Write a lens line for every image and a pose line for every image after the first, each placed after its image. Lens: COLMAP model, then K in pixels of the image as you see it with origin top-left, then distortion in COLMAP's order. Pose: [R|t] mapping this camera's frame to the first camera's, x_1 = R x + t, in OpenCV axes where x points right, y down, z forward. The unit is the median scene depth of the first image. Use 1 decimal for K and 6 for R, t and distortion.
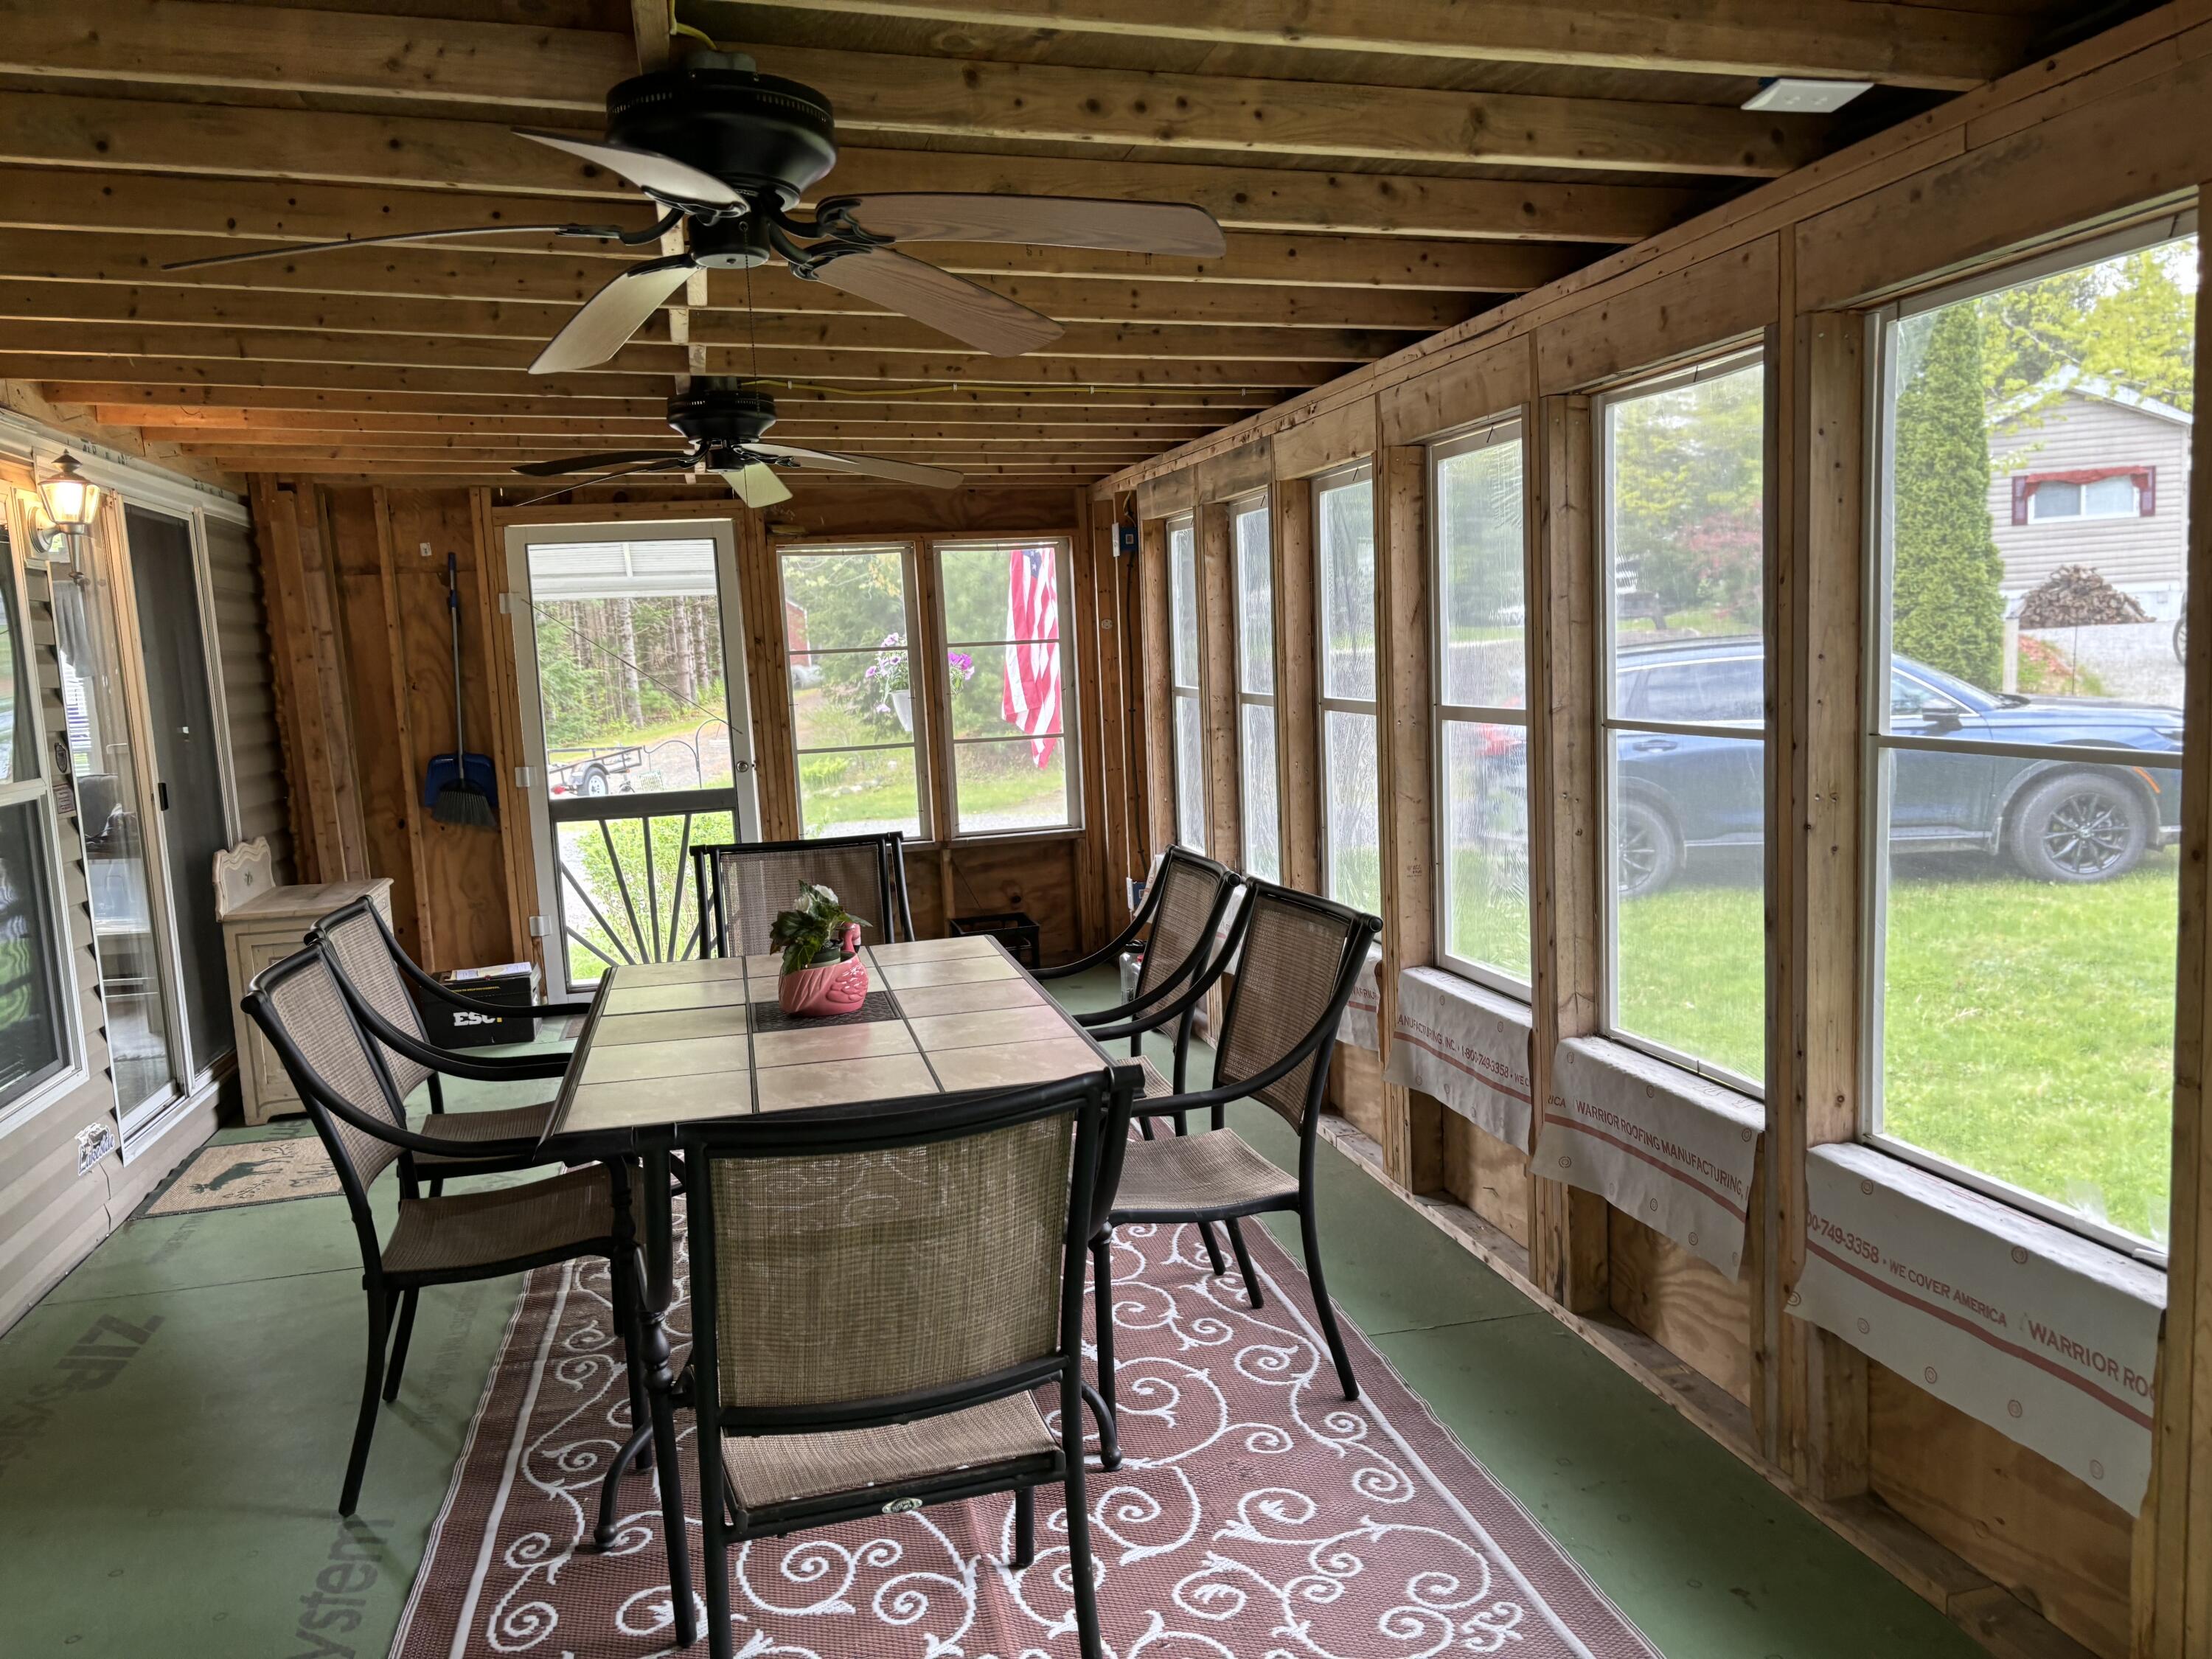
lens RADIAL K [[1673.5, 0, 1103.5], [0, 1673.5, 835.8], [0, 0, 1]] dist [0.059066, -0.081611]
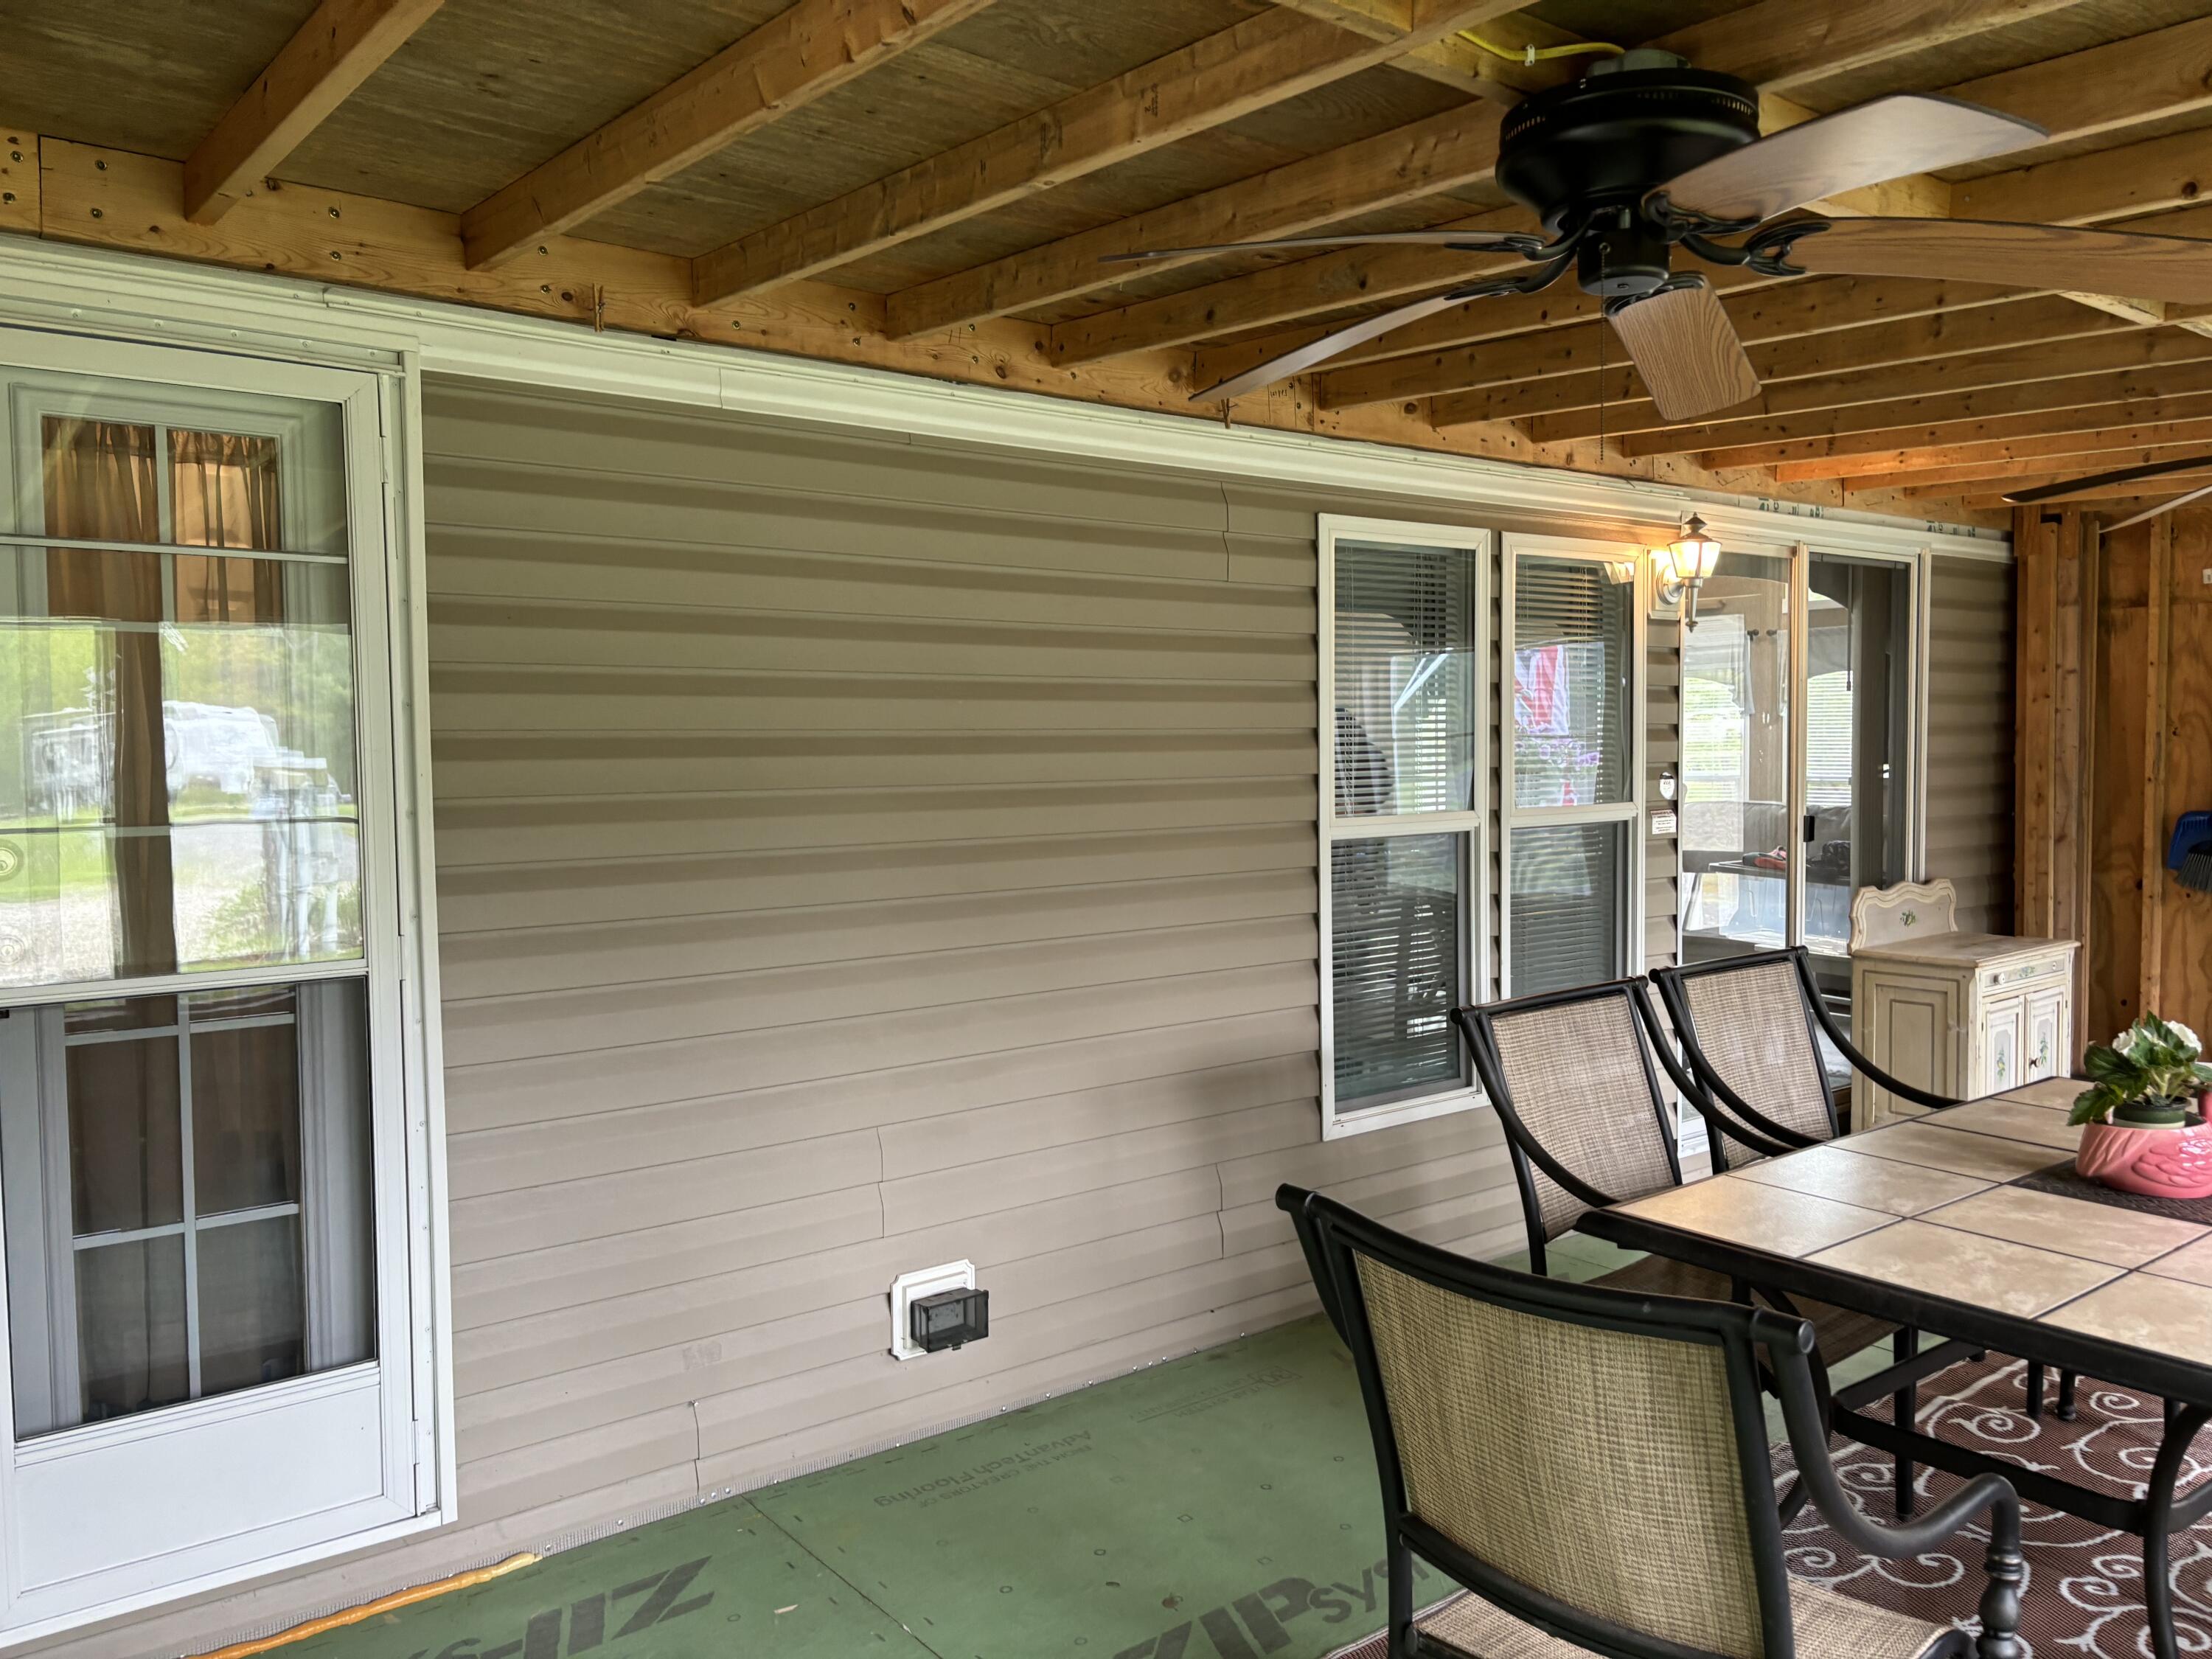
lens RADIAL K [[1672.7, 0, 1135.0], [0, 1672.7, 837.2], [0, 0, 1]] dist [0.049964, -0.031158]
pose [[0.421776, 0.097679, -0.901423, 0.227332], [-0.109989, 0.992350, 0.056068, -0.032363], [0.900004, 0.075498, 0.429293, 0.180818]]
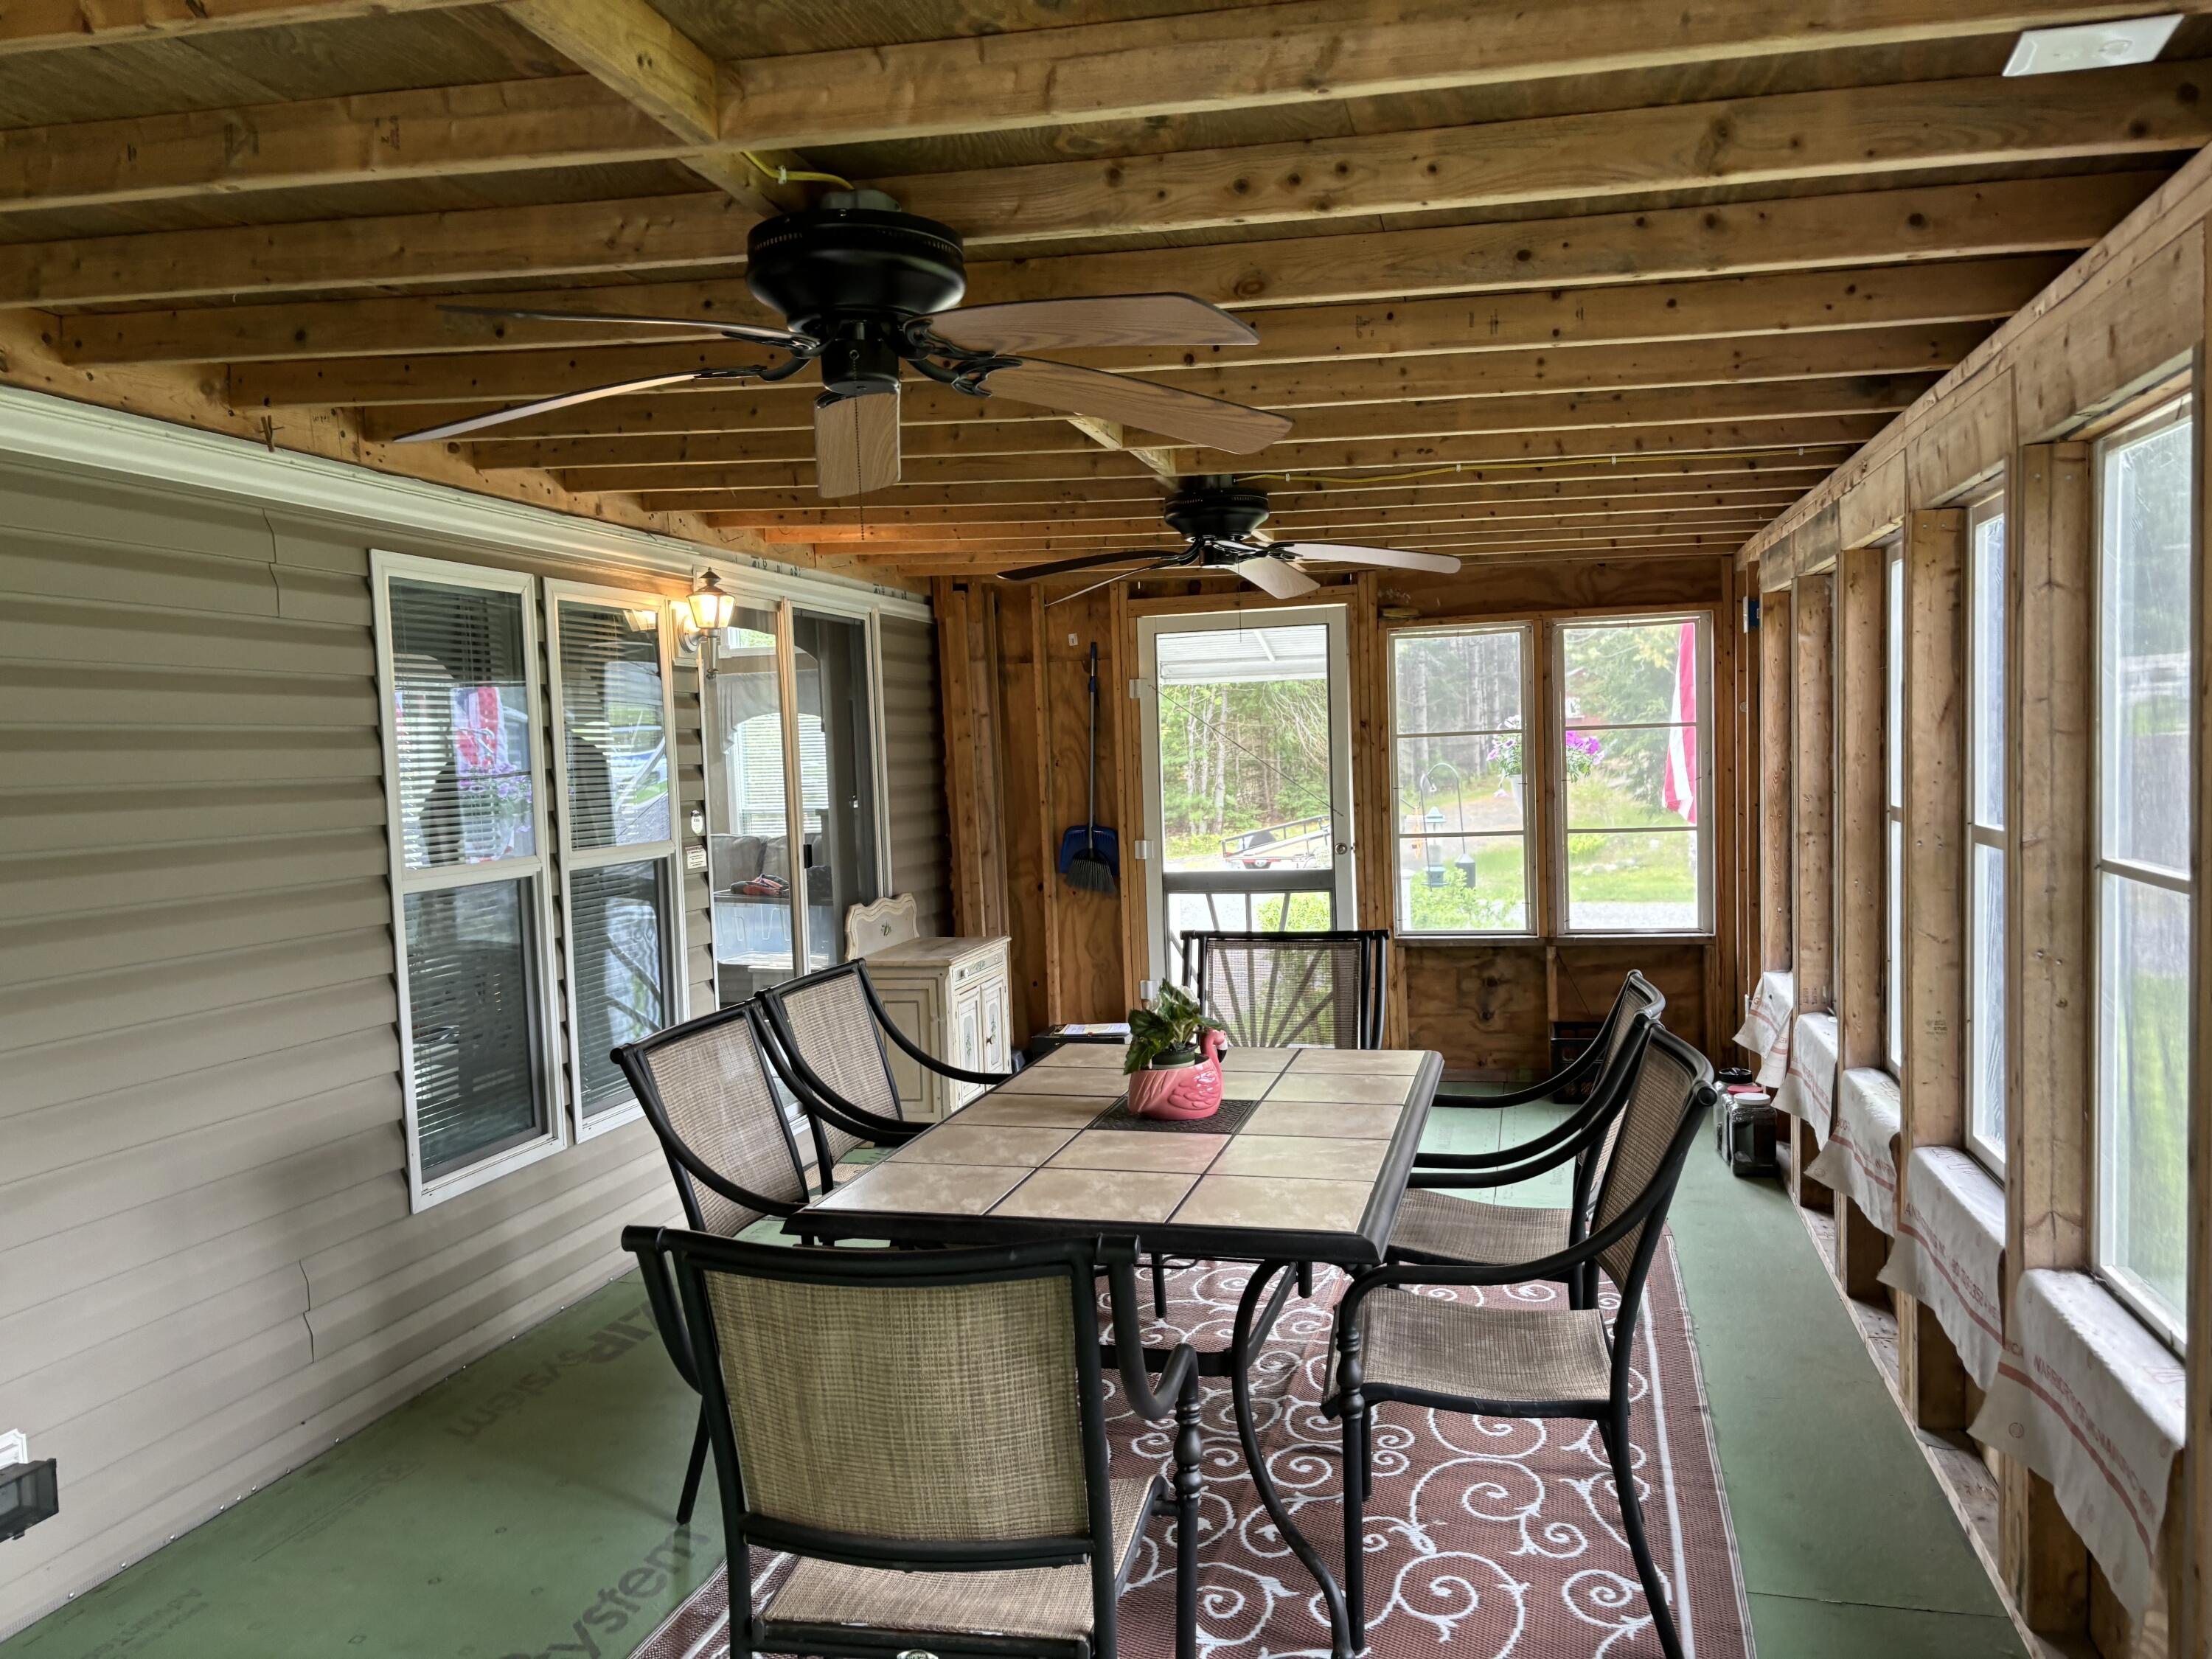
lens RADIAL K [[1659.3, 0, 1123.8], [0, 1659.3, 839.2], [0, 0, 1]] dist [0.062499, -0.069660]
pose [[0.885611, 0.043780, -0.462359, 0.181443], [-0.060806, 0.997908, -0.021980, -0.024196], [0.460429, 0.047580, 0.886420, 0.082486]]
